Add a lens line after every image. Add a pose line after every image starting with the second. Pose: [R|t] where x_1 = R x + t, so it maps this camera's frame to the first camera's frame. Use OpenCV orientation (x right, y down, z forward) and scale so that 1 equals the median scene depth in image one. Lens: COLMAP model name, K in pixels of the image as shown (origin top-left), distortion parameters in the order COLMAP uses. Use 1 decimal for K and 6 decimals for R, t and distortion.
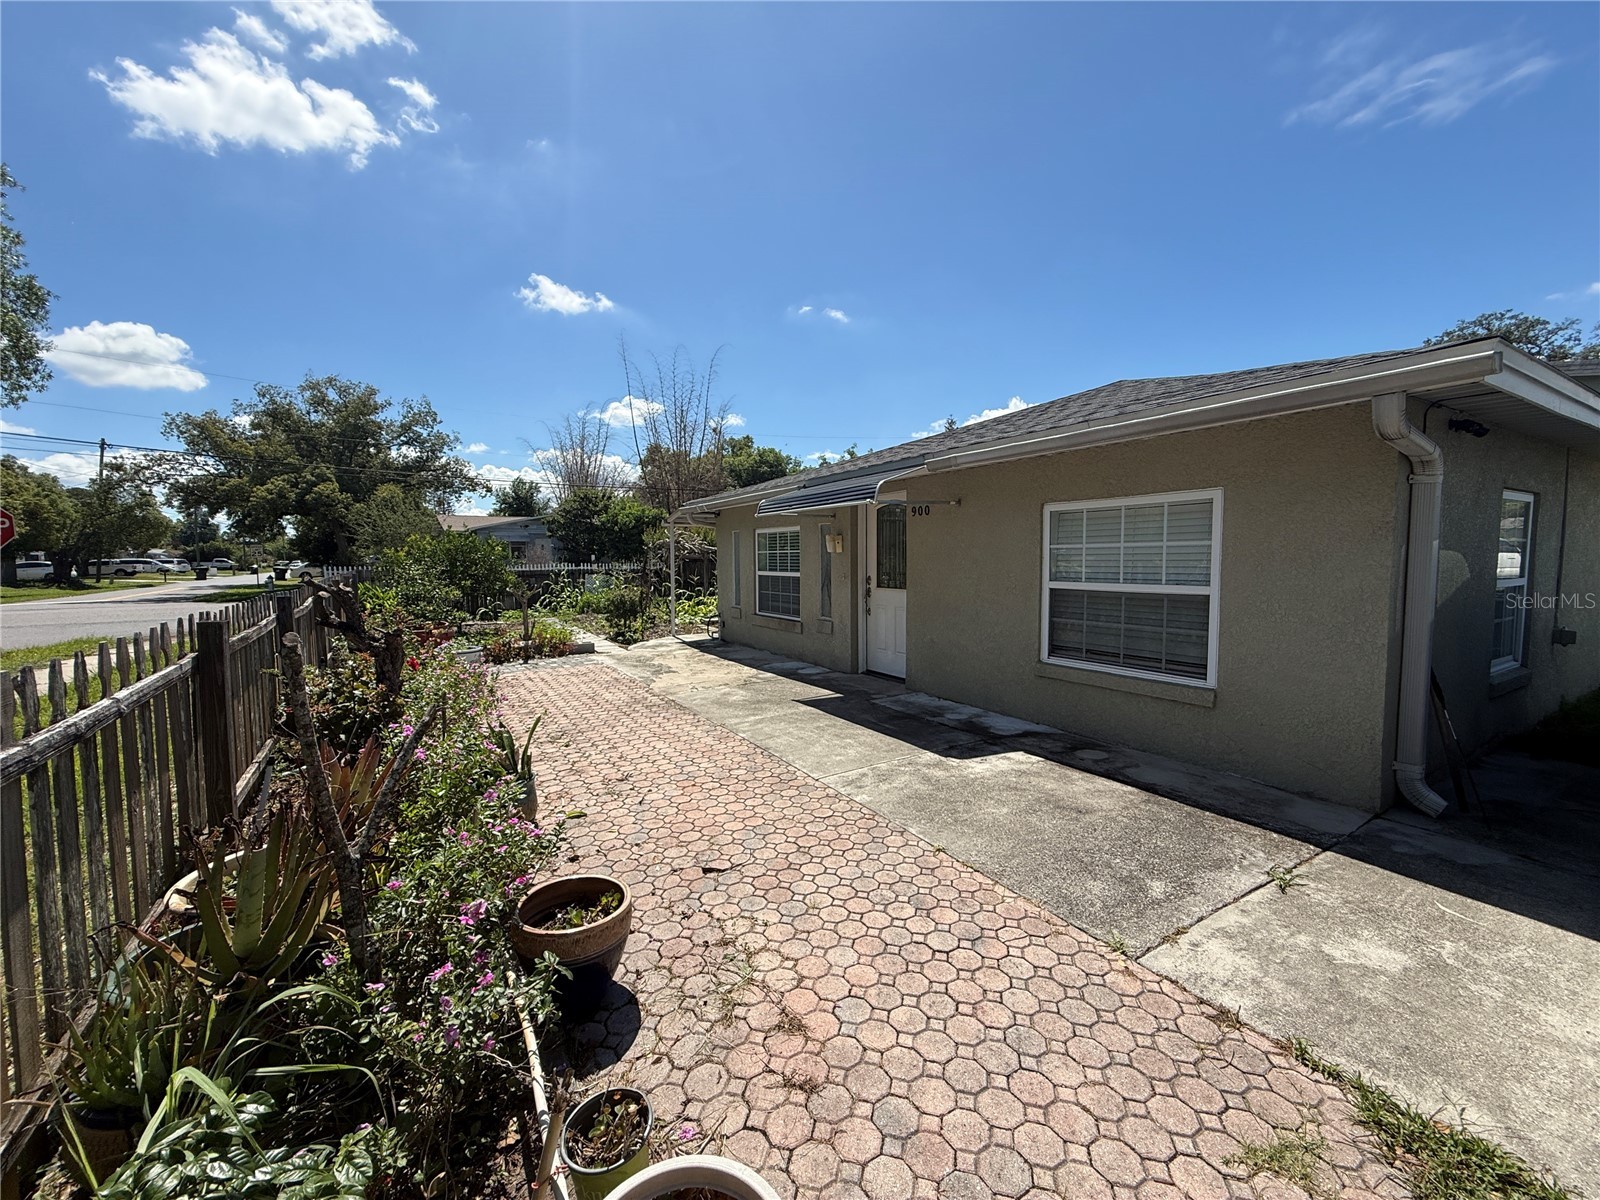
lens RADIAL K [[643.4, 0, 775.4], [0, 643.4, 600.2], [0, 0, 1]] dist [0.024169, -0.008681]
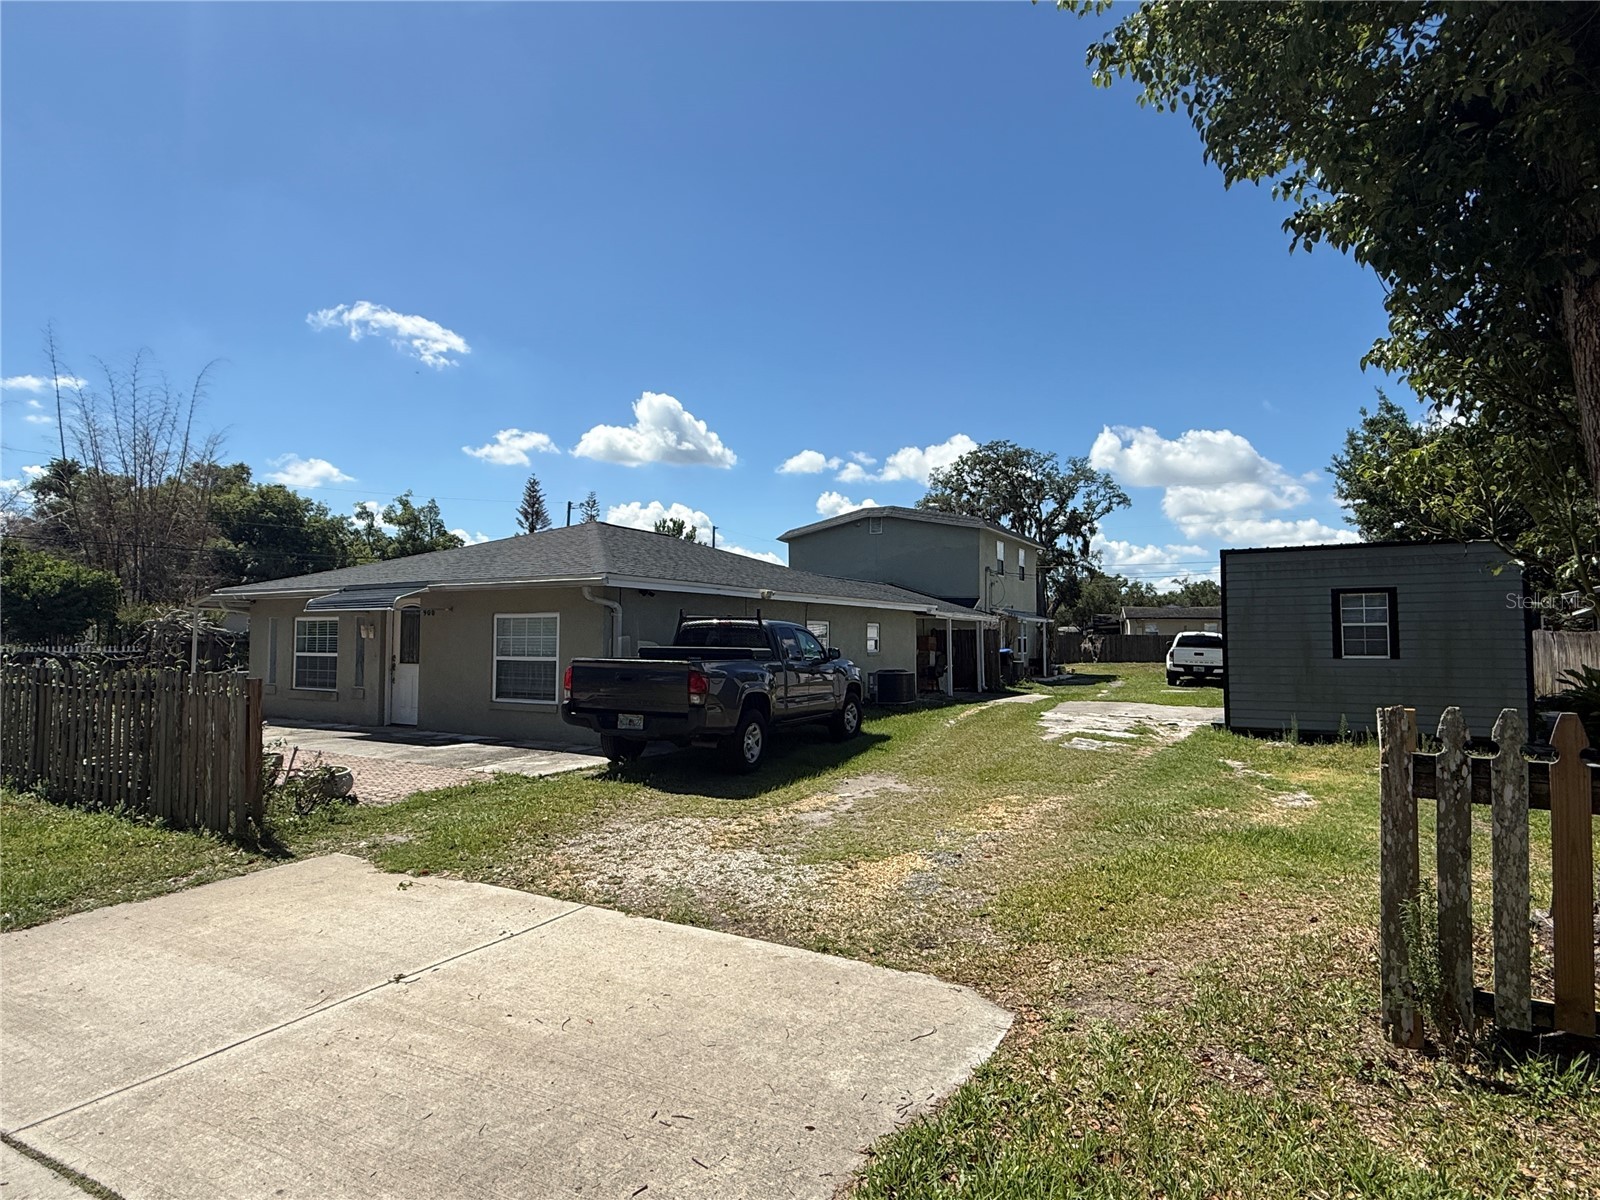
lens RADIAL K [[879.3, 0, 800.0], [0, 879.3, 600.0], [0, 0, 1]] dist [0.009260, 0.000833]
pose [[0.858897, 0.031801, 0.511160, -0.008514], [0.026414, 0.993992, -0.106222, 0.007393], [-0.511467, 0.104735, 0.852896, -0.116610]]
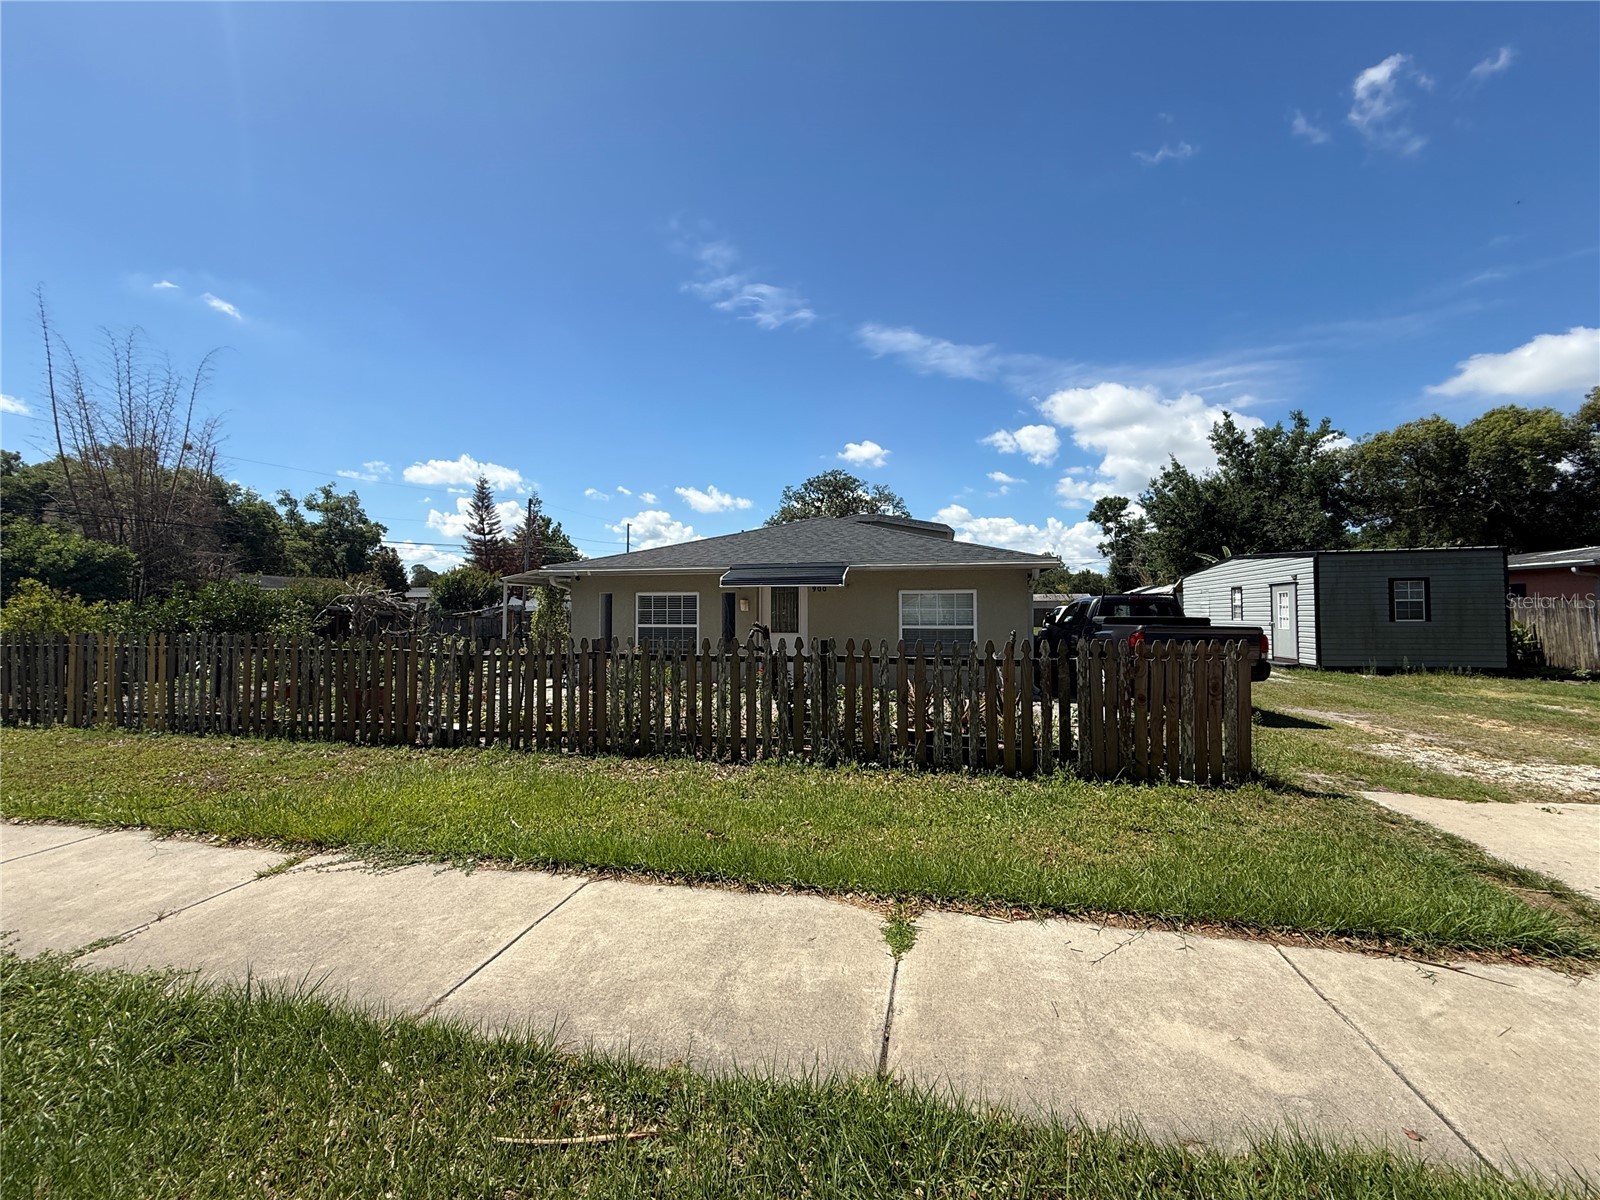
lens RADIAL K [[648.1, 0, 800.0], [0, 648.1, 600.0], [0, 0, 1]] dist [0.000357, 0.000791]
pose [[0.670488, 0.020031, 0.741649, -0.106994], [0.047433, 0.996433, -0.069795, 0.001577], [-0.740402, 0.081976, 0.667147, -0.015572]]
